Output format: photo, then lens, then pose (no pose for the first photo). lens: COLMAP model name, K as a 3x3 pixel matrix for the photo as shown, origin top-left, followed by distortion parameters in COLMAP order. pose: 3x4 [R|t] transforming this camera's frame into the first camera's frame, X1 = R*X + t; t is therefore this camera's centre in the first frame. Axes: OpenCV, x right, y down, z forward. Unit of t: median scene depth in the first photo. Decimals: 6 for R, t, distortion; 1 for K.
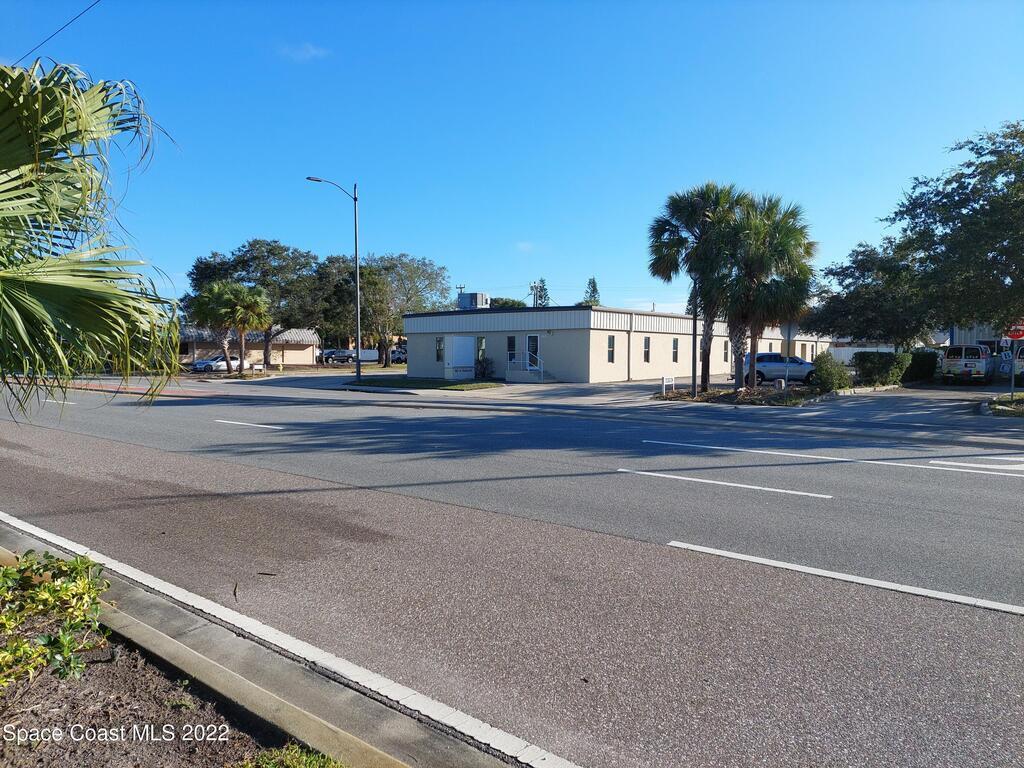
lens RADIAL K [[742.7, 0, 515.1], [0, 742.7, 401.4], [0, 0, 1]] dist [0.081462, -0.092318]
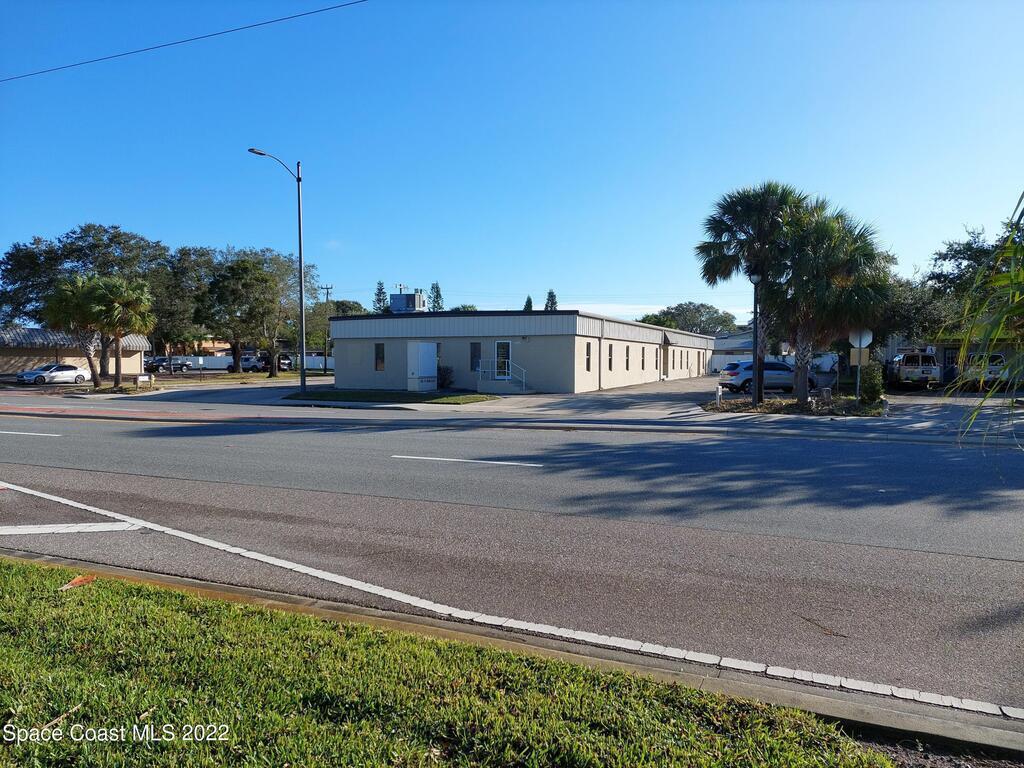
lens RADIAL K [[742.7, 0, 515.1], [0, 742.7, 401.4], [0, 0, 1]] dist [0.081462, -0.092318]
pose [[0.962072, -0.016888, 0.272274, -0.205528], [0.019247, 0.999797, -0.005994, -0.009587], [-0.272117, 0.011007, 0.962201, 0.117608]]
